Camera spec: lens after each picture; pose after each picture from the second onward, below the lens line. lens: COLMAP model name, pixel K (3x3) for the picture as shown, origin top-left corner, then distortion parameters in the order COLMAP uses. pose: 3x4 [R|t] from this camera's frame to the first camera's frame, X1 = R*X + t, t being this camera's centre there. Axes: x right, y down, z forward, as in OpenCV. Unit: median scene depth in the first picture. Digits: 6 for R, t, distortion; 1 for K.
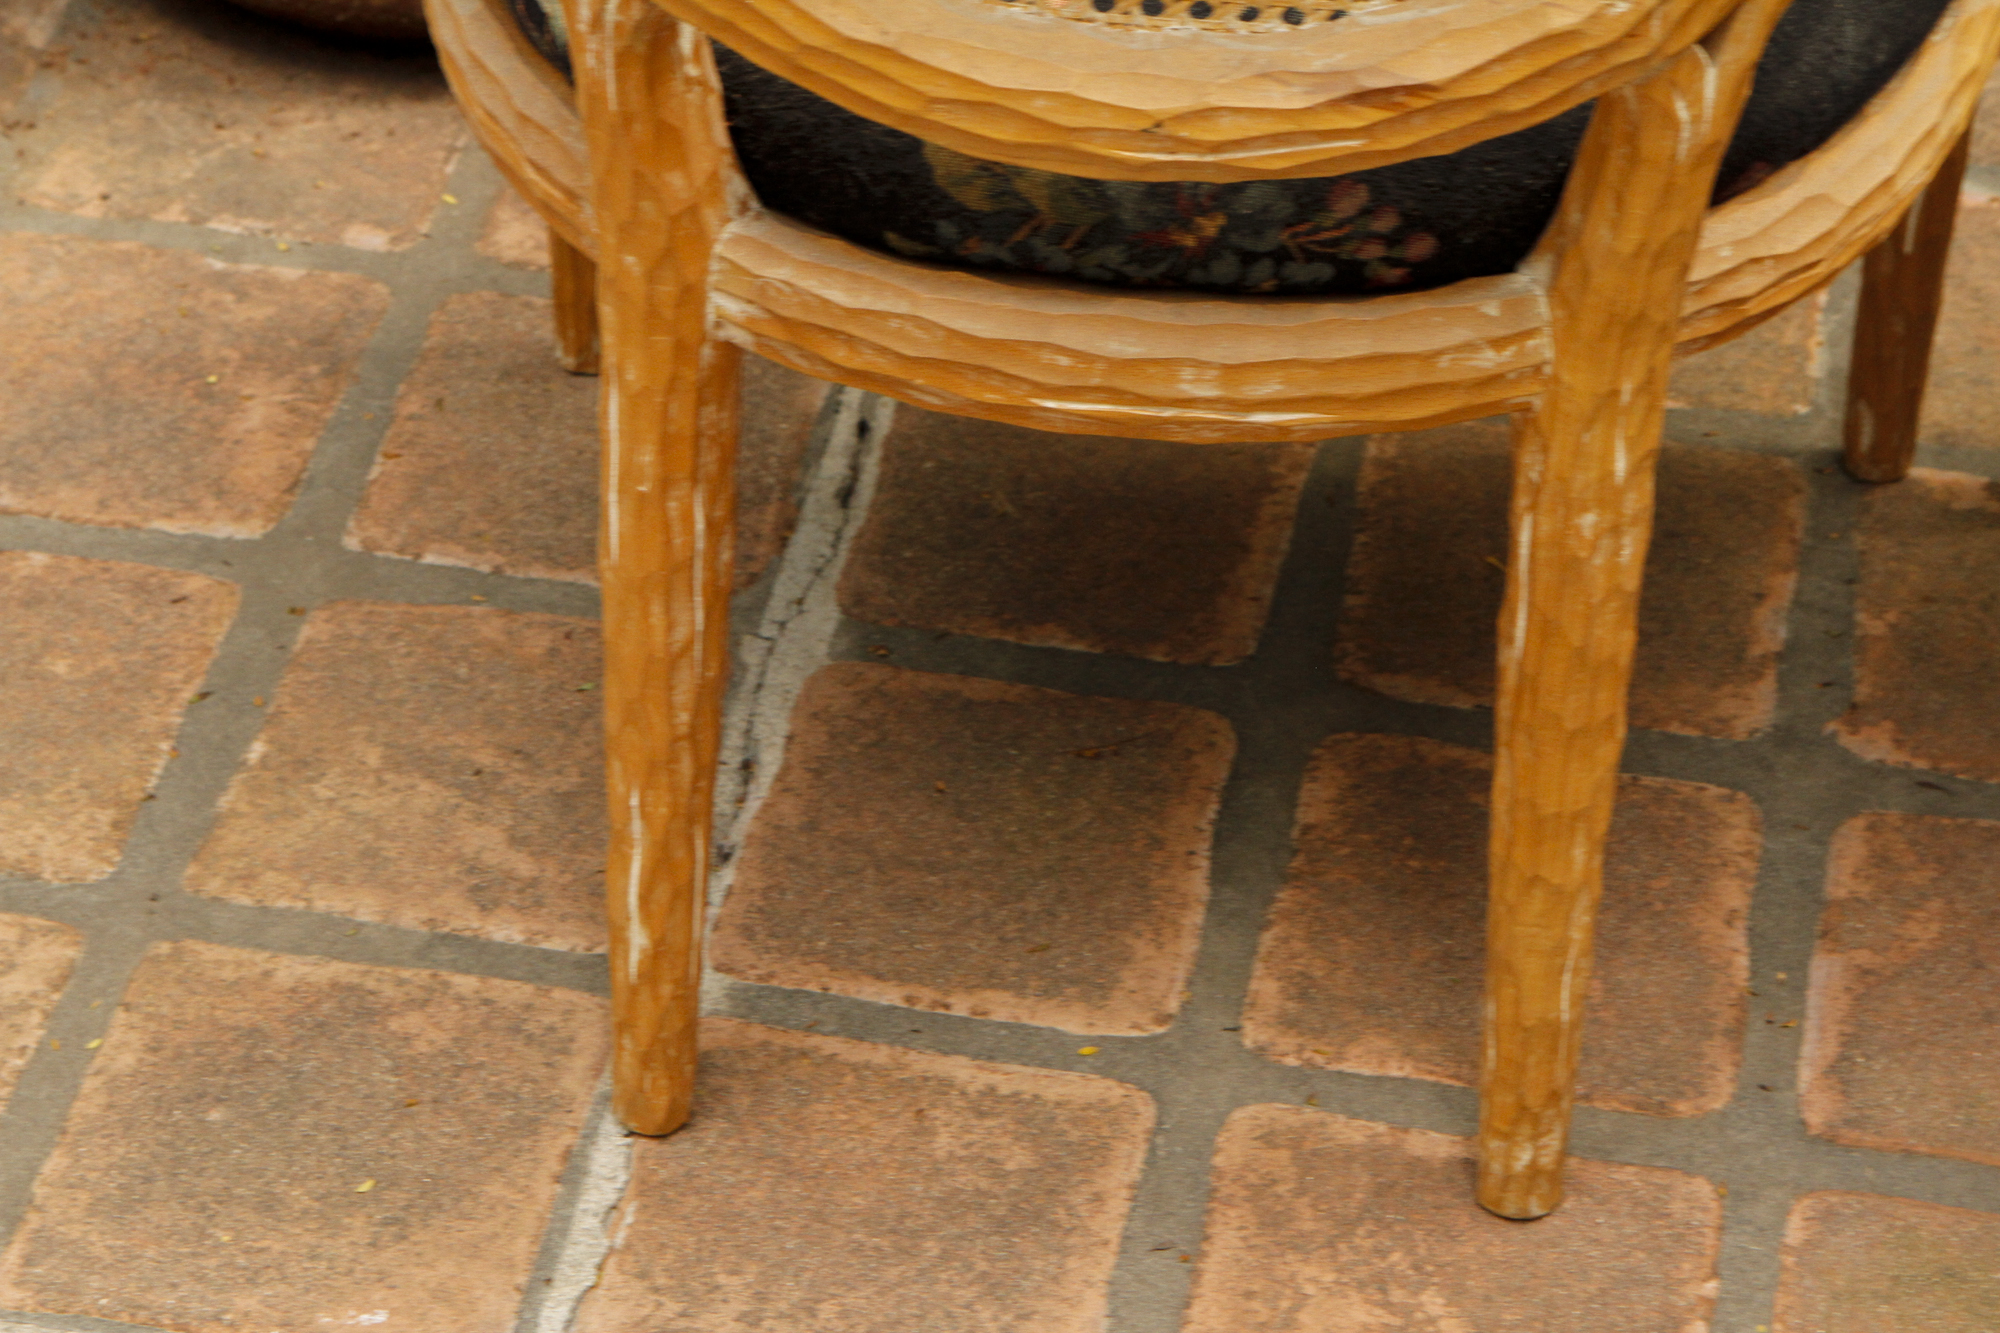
lens RADIAL K [[5018.0, 0, 1008.0], [0, 5018.0, 652.7], [0, 0, 1]] dist [0.076852, 0.000000]
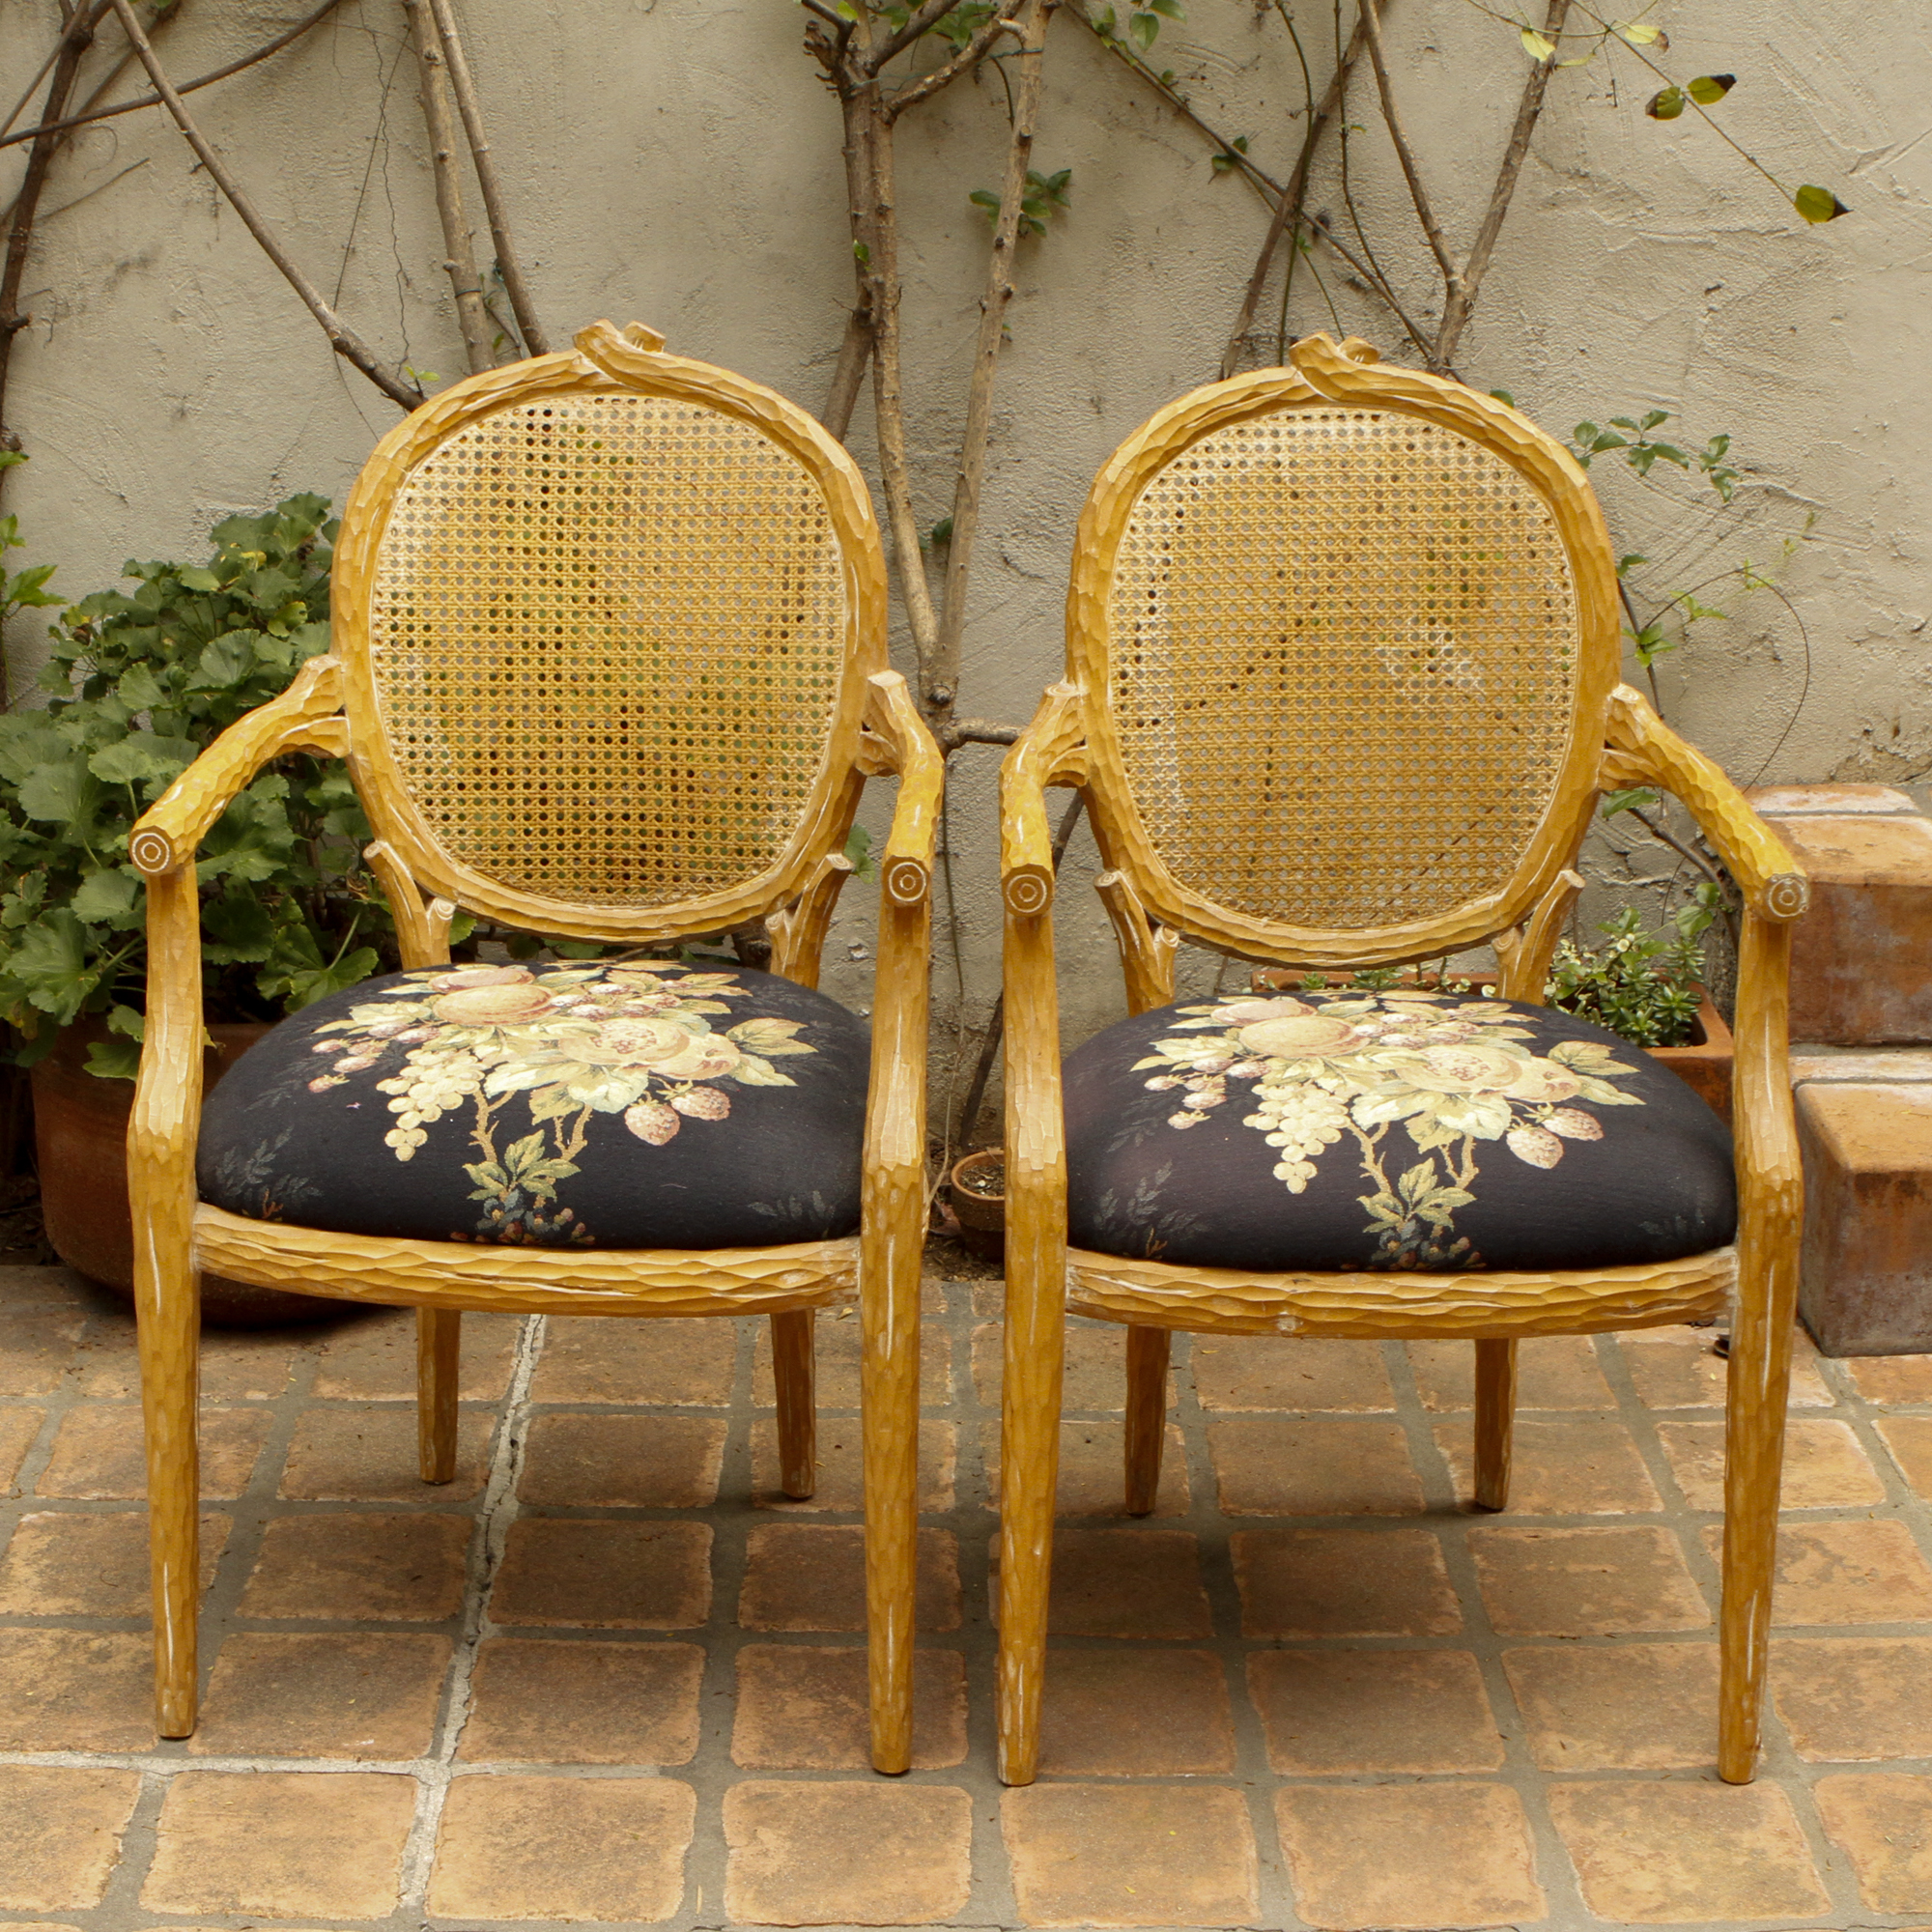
lens RADIAL K [[3610.7, 0, 946.1], [0, 3610.7, 945.9], [0, 0, 1]] dist [-0.114244, 0.000000]
pose [[0.978213, -0.054122, 0.200424, -0.167140], [0.127267, 0.919075, -0.372967, 0.410858], [-0.164019, 0.390348, 0.905939, -0.561824]]
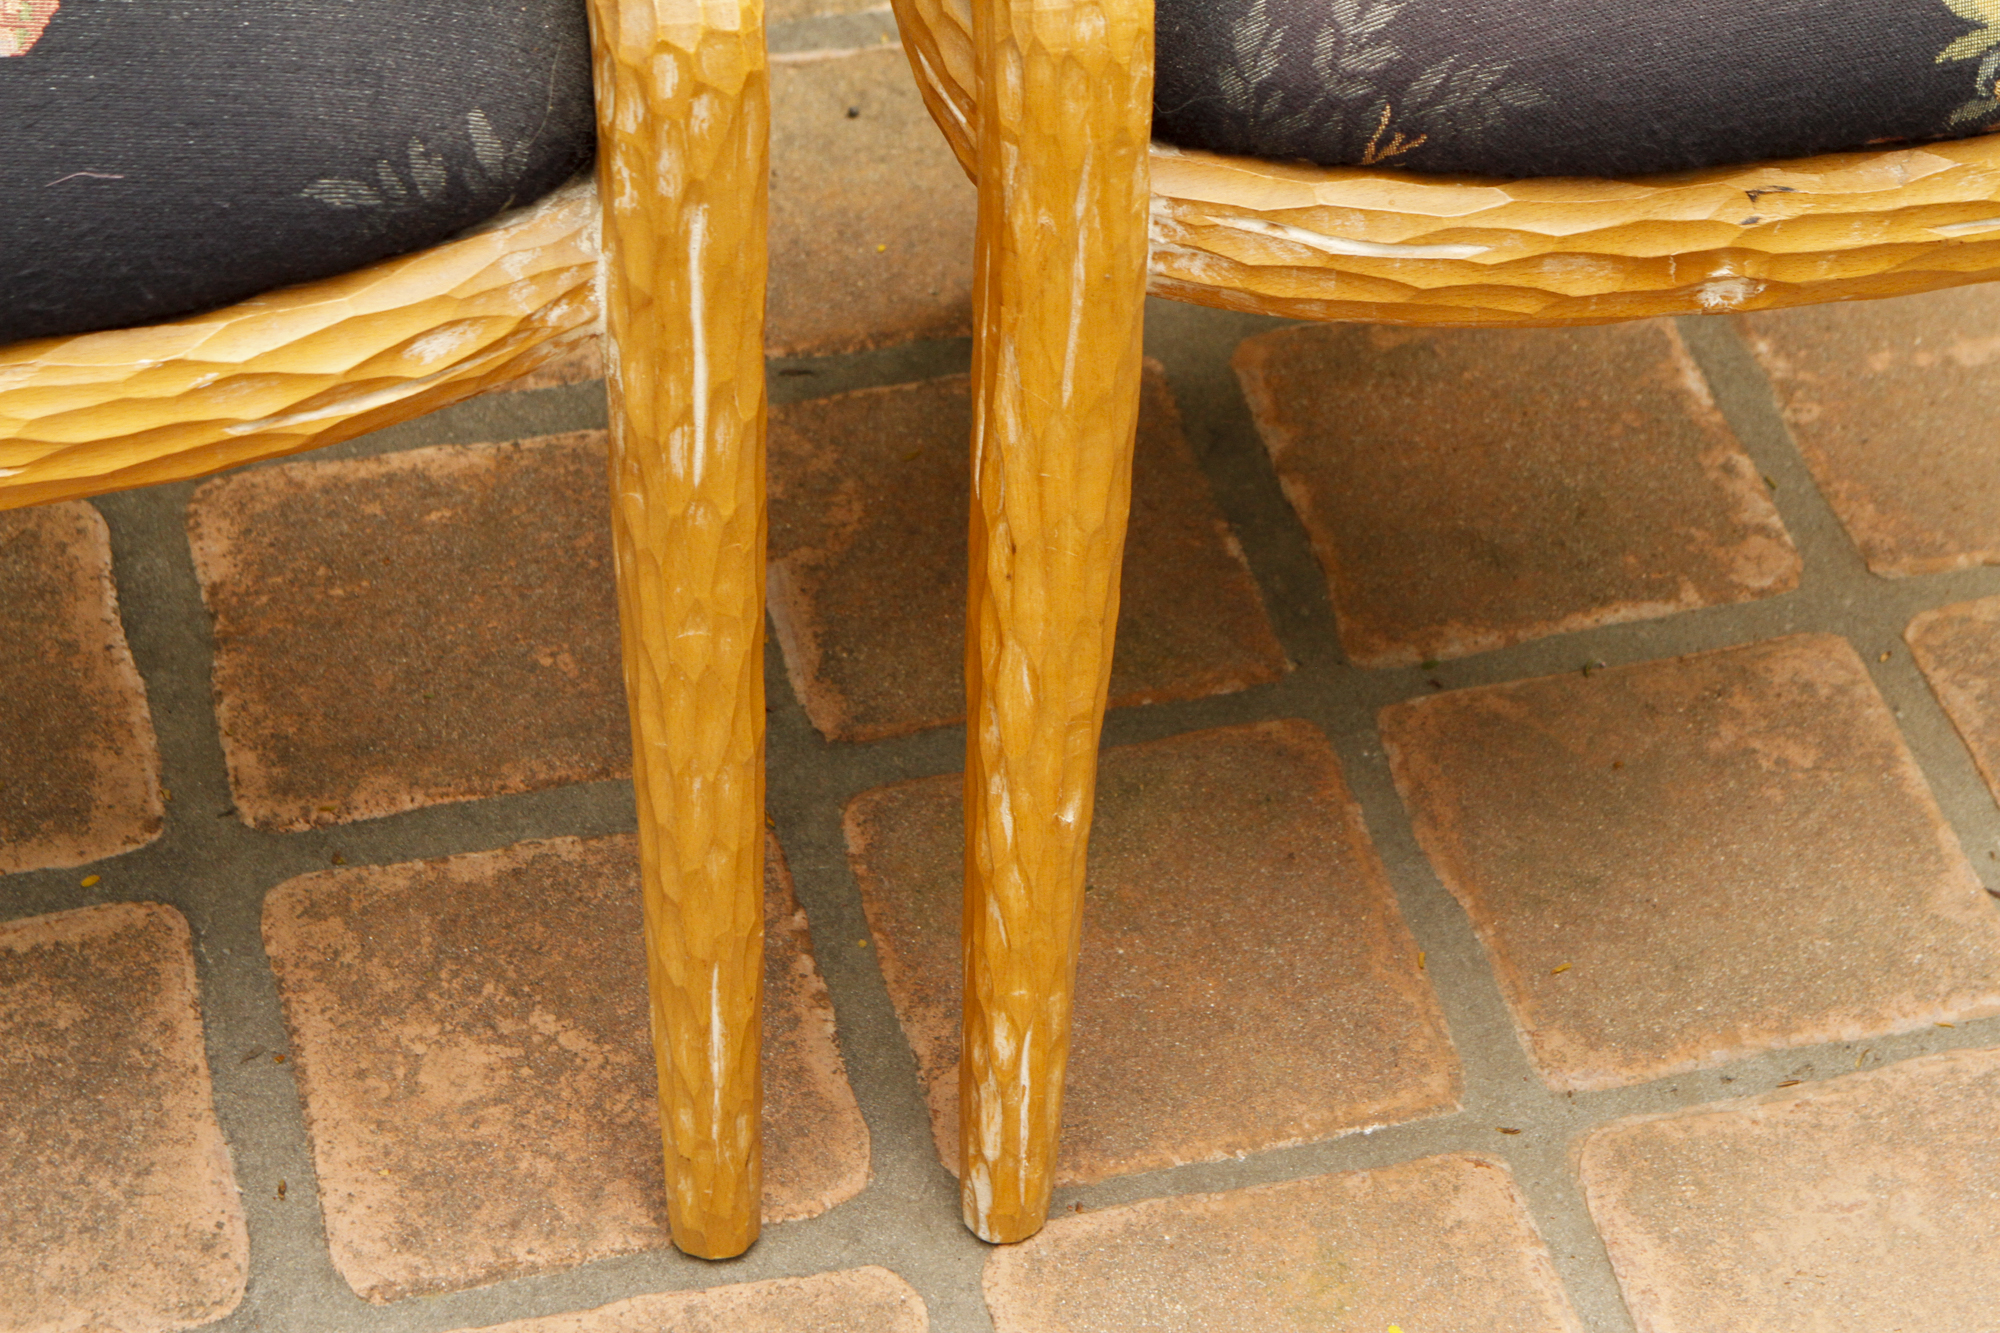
lens RADIAL K [[4759.8, 0, 1004.5], [0, 4759.8, 632.6], [0, 0, 1]] dist [0.042922, 0.000000]
pose [[0.900243, -0.282551, 0.331250, -0.114508], [0.257189, 0.959001, 0.119046, -0.027589], [-0.351306, -0.021977, 0.936003, 0.112716]]
